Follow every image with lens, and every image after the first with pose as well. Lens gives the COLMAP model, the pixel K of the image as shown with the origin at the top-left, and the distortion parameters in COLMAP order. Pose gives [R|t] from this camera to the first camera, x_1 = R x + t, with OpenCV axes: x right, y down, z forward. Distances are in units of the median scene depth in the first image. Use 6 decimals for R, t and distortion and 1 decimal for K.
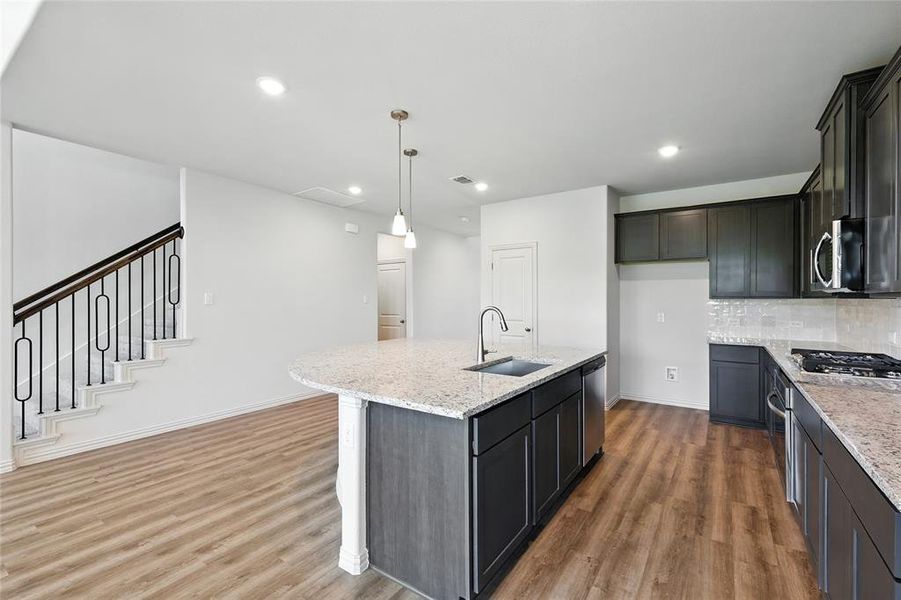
lens RADIAL K [[394.7, 0, 453.4], [0, 394.7, 297.4], [0, 0, 1]] dist [0.003486, -0.000733]
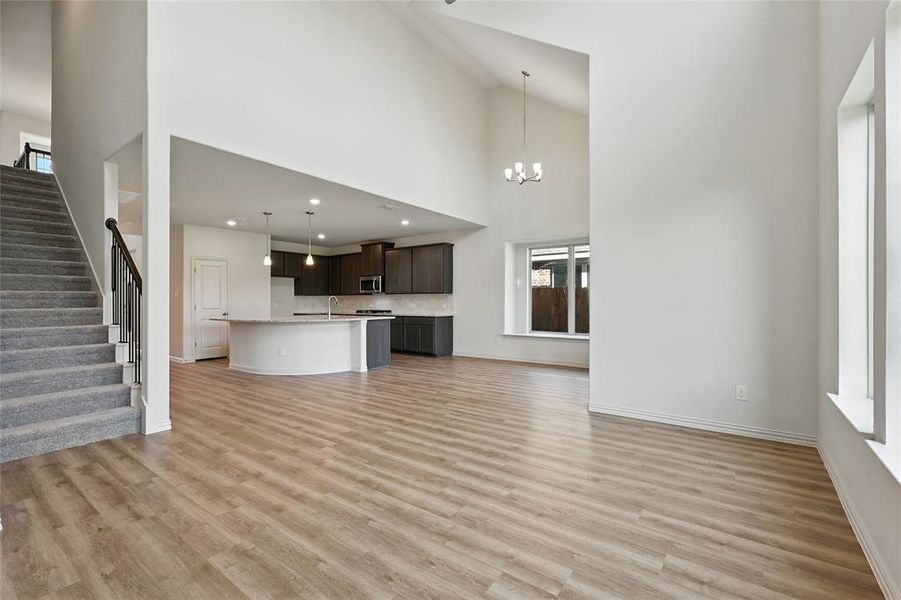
lens RADIAL K [[394.7, 0, 452.1], [0, 394.7, 305.6], [0, 0, 1]] dist [0.003486, -0.000733]
pose [[0.042193, -0.008807, 0.999071, -1.982823], [0.000377, 0.999961, 0.008799, 0.051305], [-0.999109, 0.000006, 0.042195, 0.055864]]
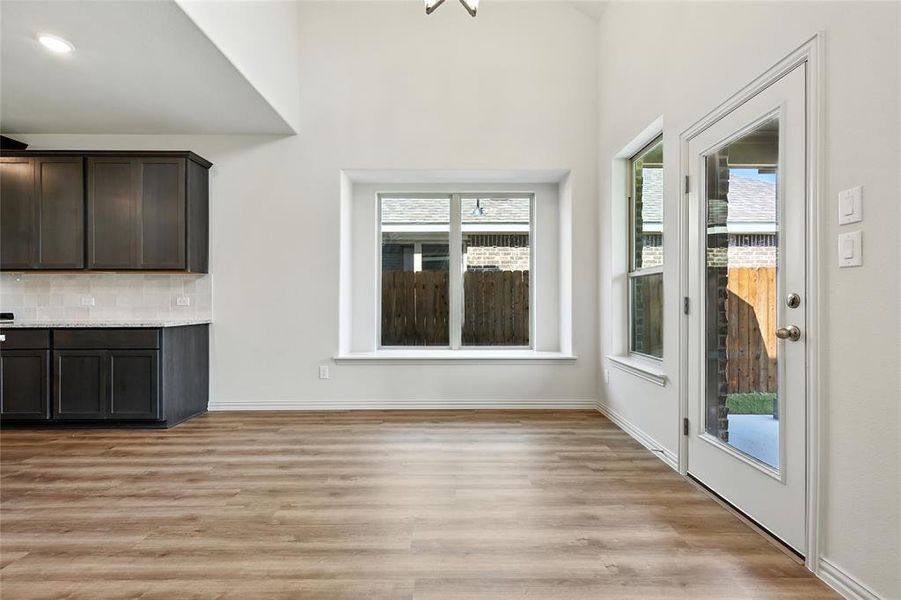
lens RADIAL K [[394.7, 0, 456.1], [0, 394.7, 301.1], [0, 0, 1]] dist [0.003486, -0.000733]
pose [[-0.570854, 0.001071, 0.821051, -0.846479], [0.001414, 0.999999, -0.000322, 0.076213], [-0.821050, 0.000977, -0.570855, 0.215078]]
